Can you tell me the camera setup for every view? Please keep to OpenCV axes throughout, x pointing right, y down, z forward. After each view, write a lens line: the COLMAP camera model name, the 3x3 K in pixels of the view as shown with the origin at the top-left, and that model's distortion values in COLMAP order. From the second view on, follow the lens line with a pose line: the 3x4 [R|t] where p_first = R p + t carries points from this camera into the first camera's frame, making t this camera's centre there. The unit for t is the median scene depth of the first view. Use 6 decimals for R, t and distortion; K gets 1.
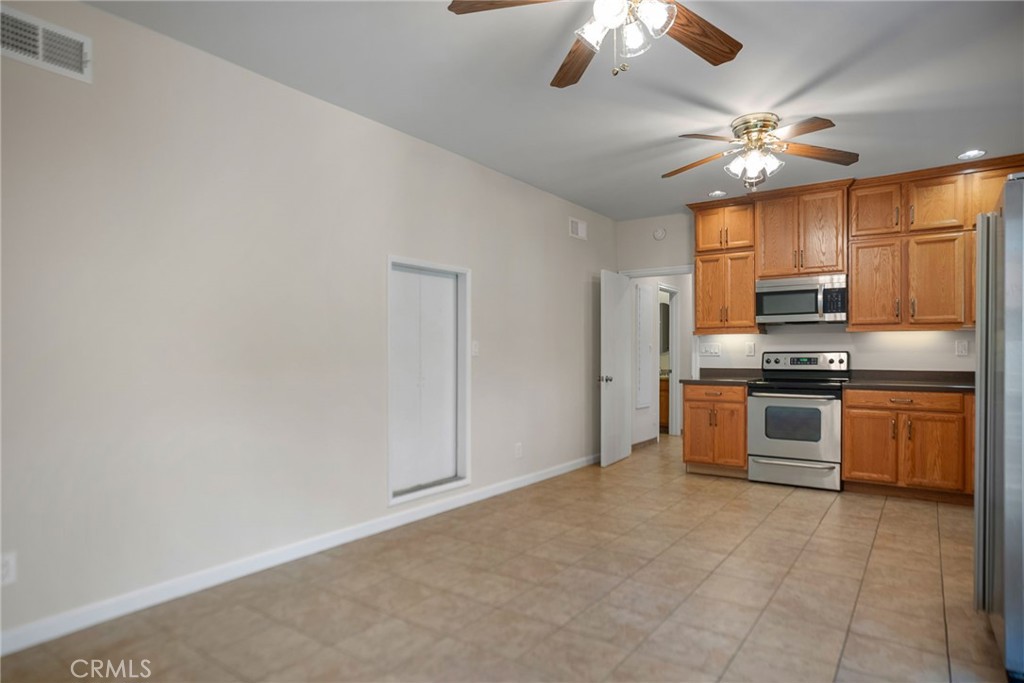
lens RADIAL K [[567.3, 0, 506.0], [0, 567.3, 349.8], [0, 0, 1]] dist [-0.019612, 0.001337]
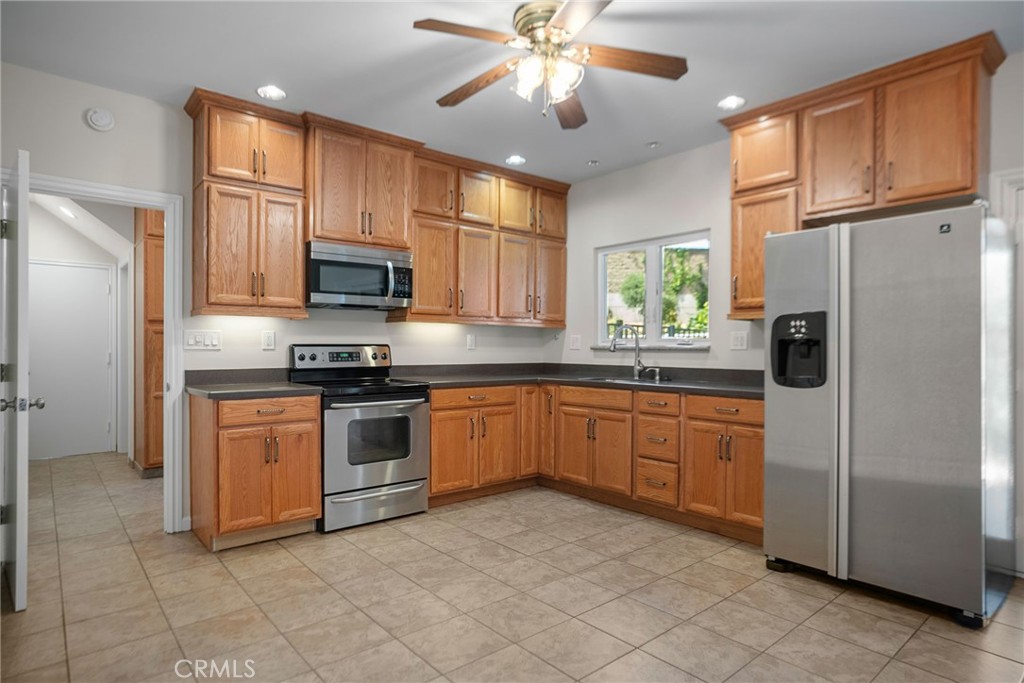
lens RADIAL K [[567.3, 0, 506.0], [0, 567.3, 349.8], [0, 0, 1]] dist [-0.019612, 0.001337]
pose [[0.236970, -0.002482, 0.971514, -0.184543], [-0.007989, 0.999958, 0.004503, 0.005757], [-0.971484, -0.008828, 0.236940, 0.639338]]
